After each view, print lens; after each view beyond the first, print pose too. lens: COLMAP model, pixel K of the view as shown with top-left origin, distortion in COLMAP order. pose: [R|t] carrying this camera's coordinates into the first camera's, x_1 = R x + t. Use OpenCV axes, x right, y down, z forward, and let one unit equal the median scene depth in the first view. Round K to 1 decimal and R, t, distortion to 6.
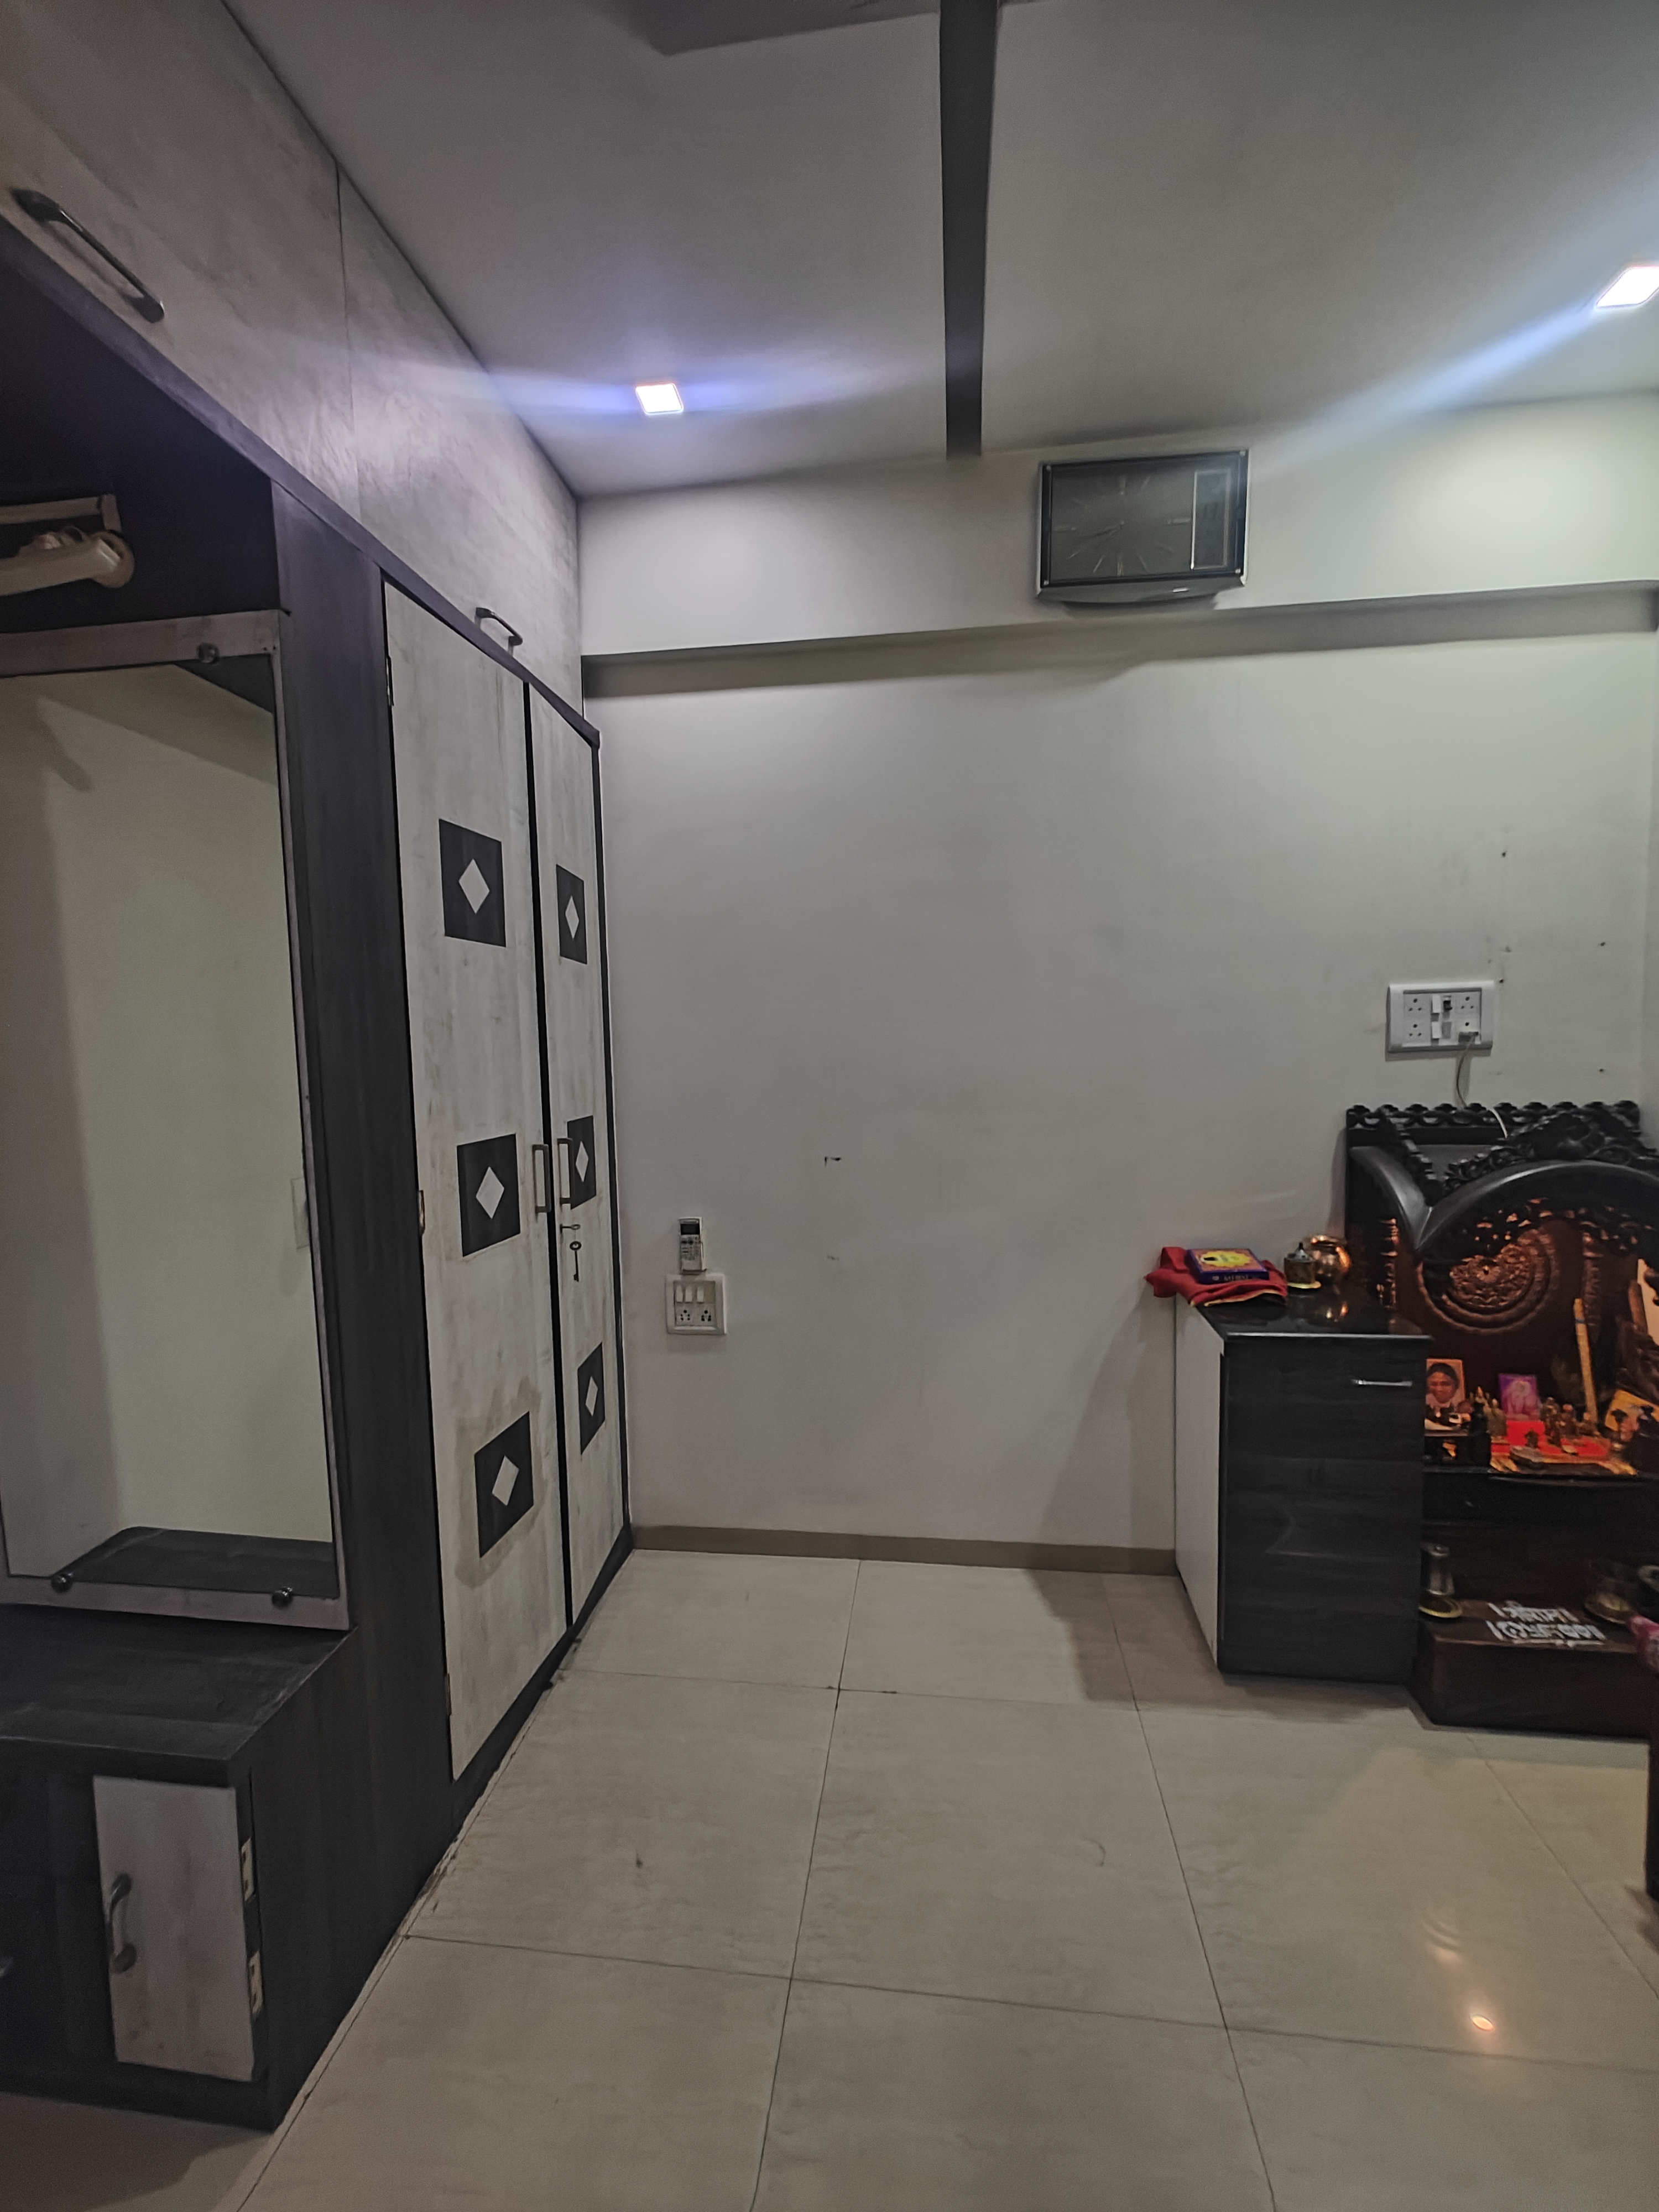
lens RADIAL K [[938.1, 0, 837.8], [0, 938.1, 1102.9], [0, 0, 1]] dist [-0.004907, 0.002005]
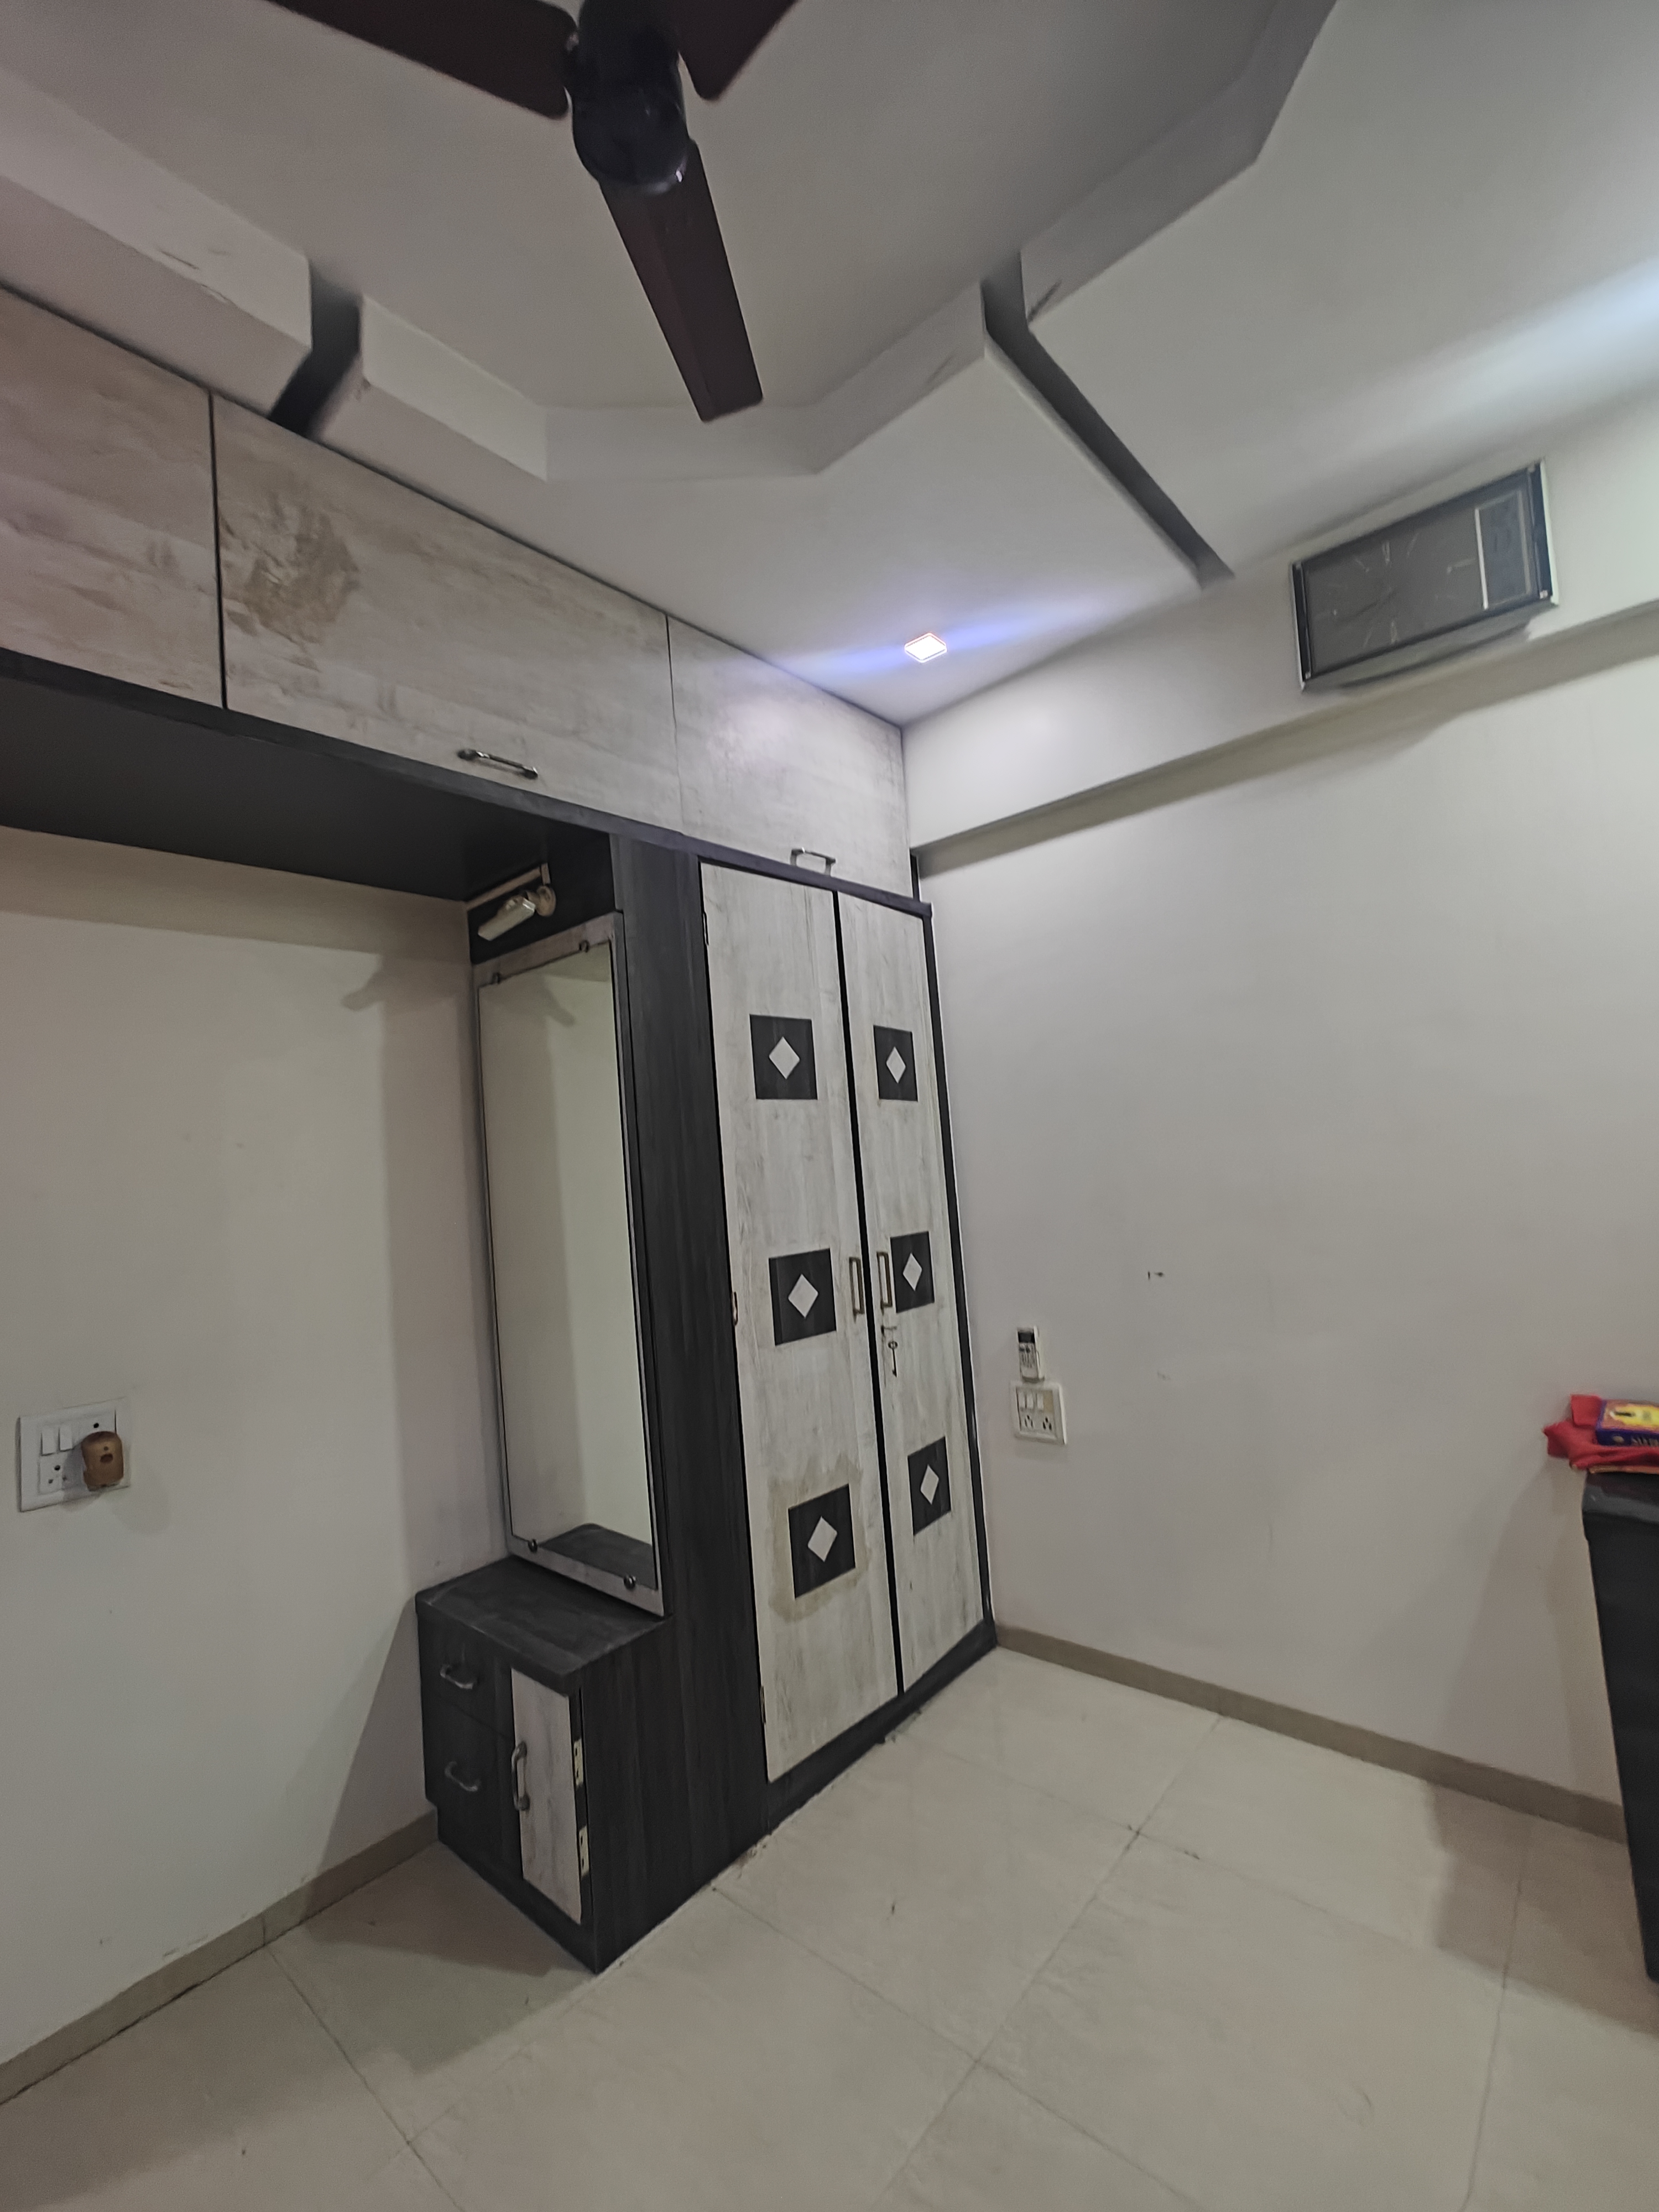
lens RADIAL K [[938.1, 0, 809.6], [0, 938.1, 1103.3], [0, 0, 1]] dist [-0.004907, 0.002005]
pose [[0.828718, -0.079635, -0.553972, 0.315736], [0.016127, 0.992812, -0.118594, -0.010210], [0.559434, 0.089347, 0.824046, -0.050017]]
